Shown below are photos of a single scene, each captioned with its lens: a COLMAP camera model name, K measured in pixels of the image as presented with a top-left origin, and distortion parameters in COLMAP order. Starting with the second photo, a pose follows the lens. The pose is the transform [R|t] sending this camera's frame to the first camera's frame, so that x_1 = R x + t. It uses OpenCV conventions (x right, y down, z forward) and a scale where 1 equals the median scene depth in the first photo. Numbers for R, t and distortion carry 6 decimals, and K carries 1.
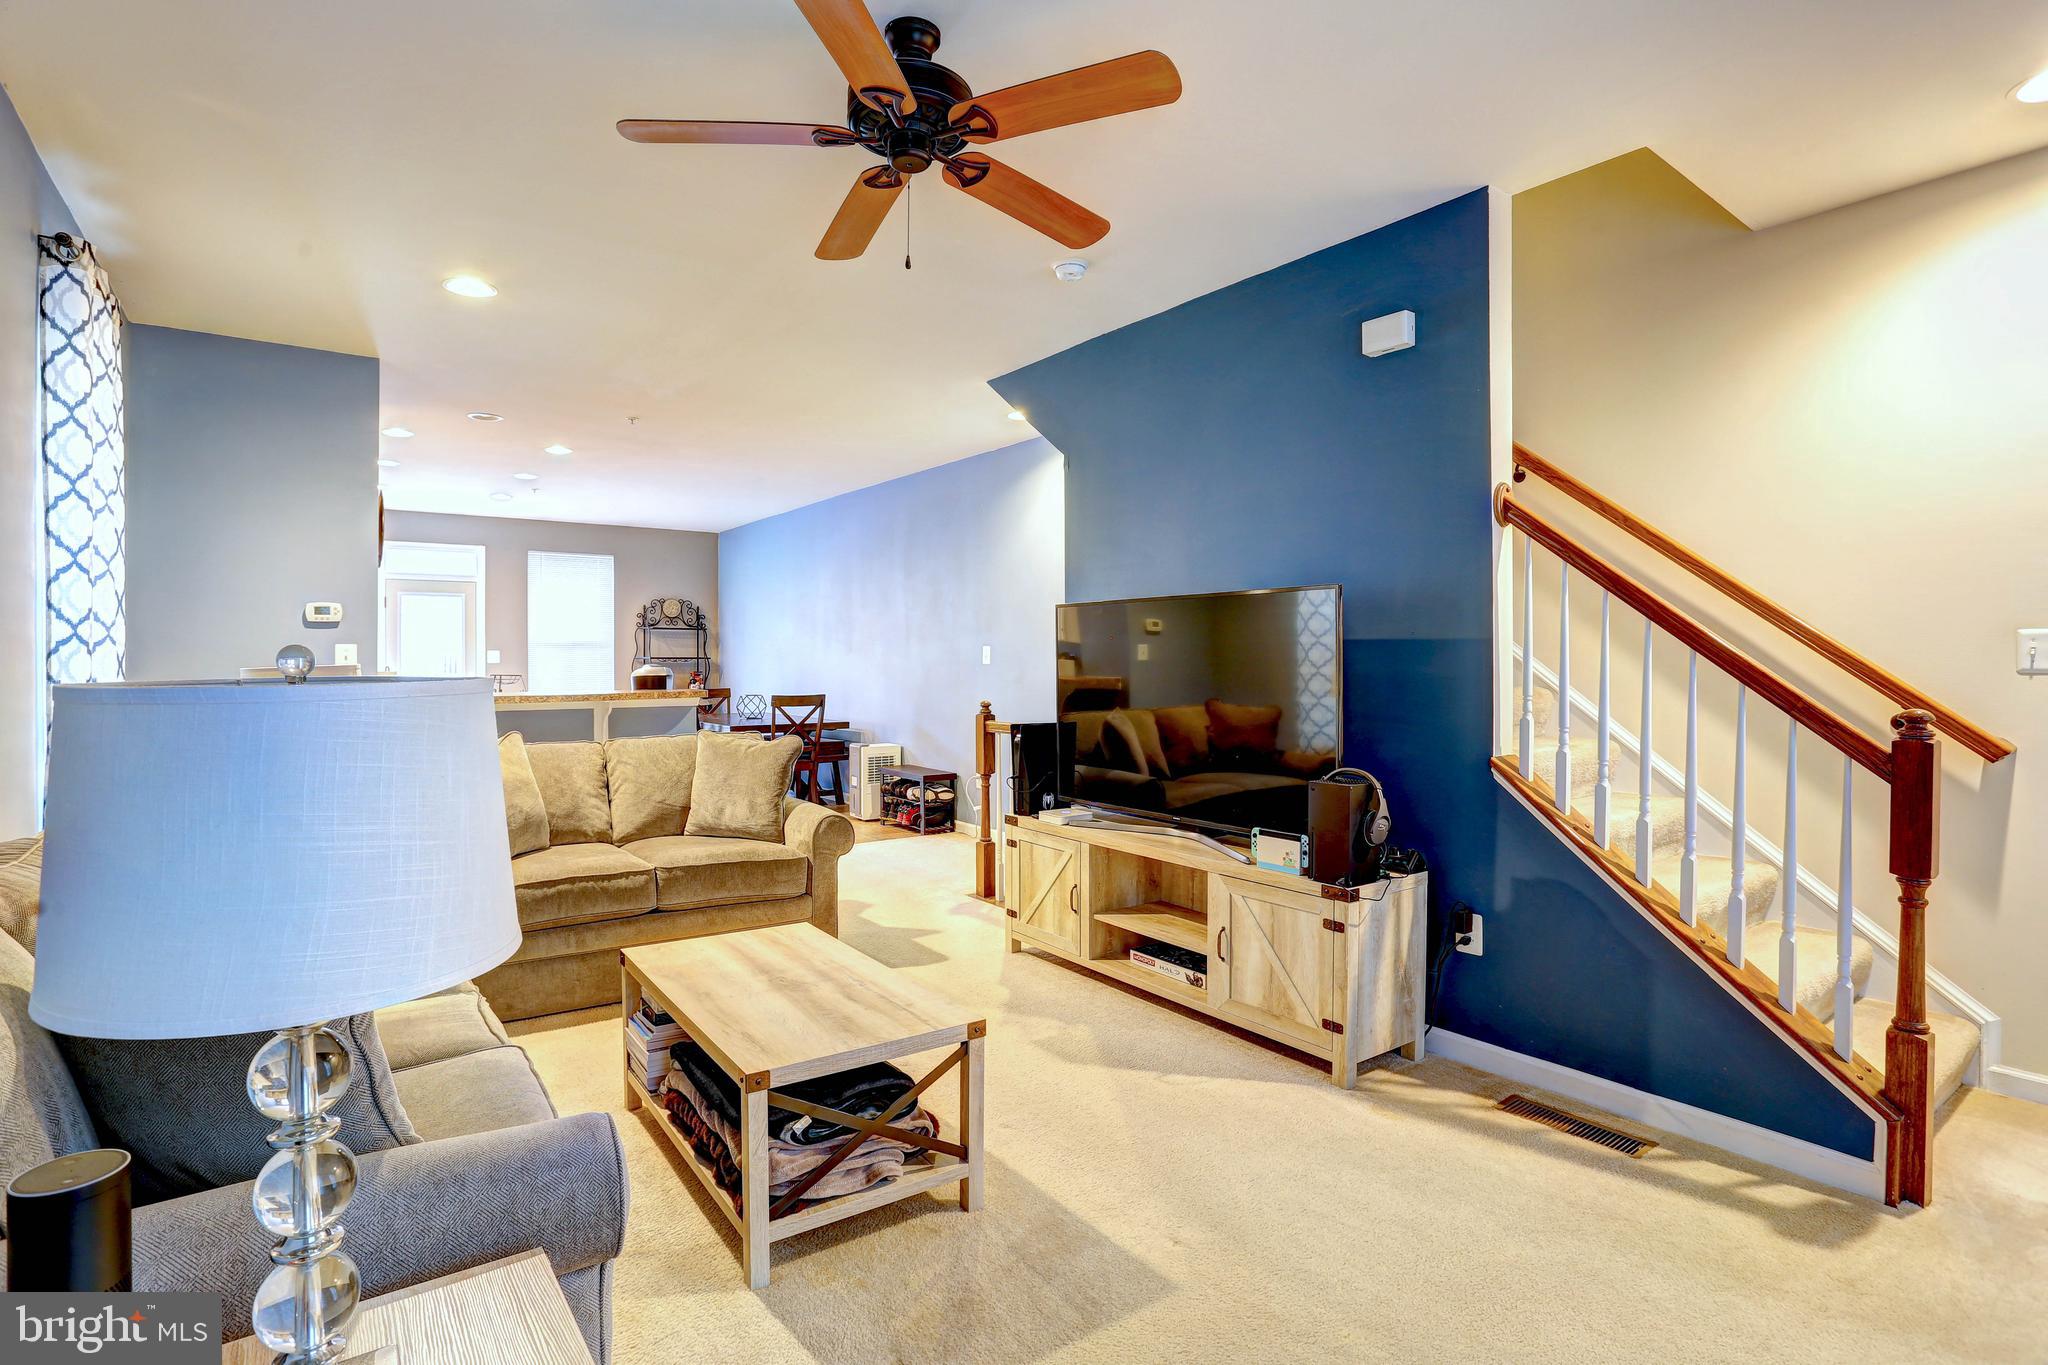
lens RADIAL K [[1005.6, 0, 1007.9], [0, 1005.6, 672.6], [0, 0, 1]] dist [-0.055543, 0.013089]
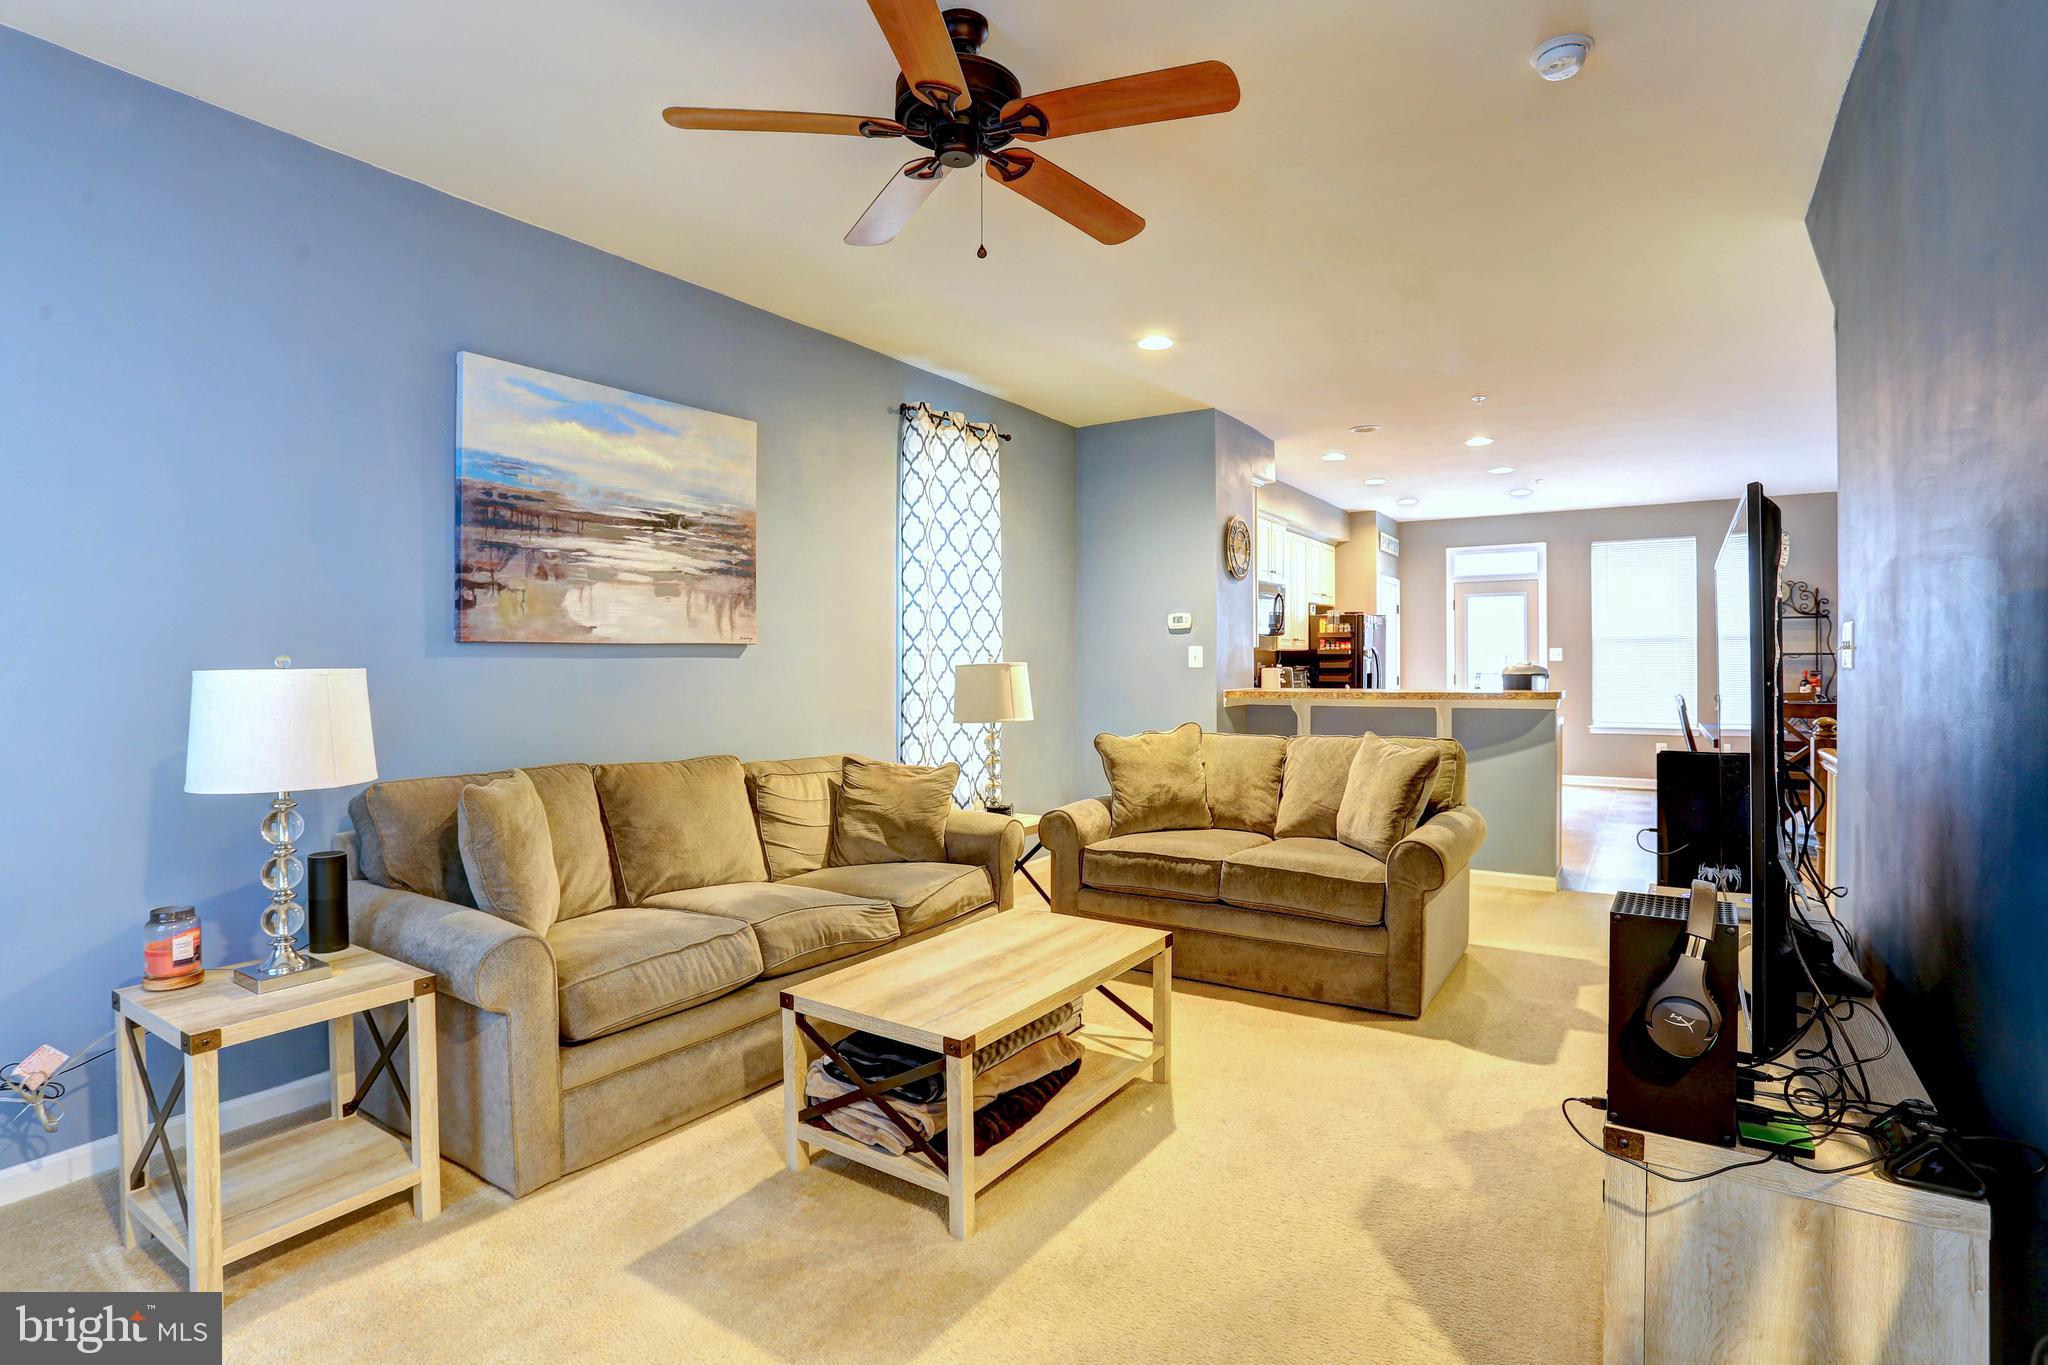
lens RADIAL K [[995.2, 0, 1014.6], [0, 995.2, 677.4], [0, 0, 1]] dist [-0.074664, 0.025177]
pose [[0.349521, 0.011930, -0.936852, 0.478867], [-0.004372, 0.999929, 0.011102, -0.002890], [0.936918, 0.000216, 0.349549, 0.404099]]
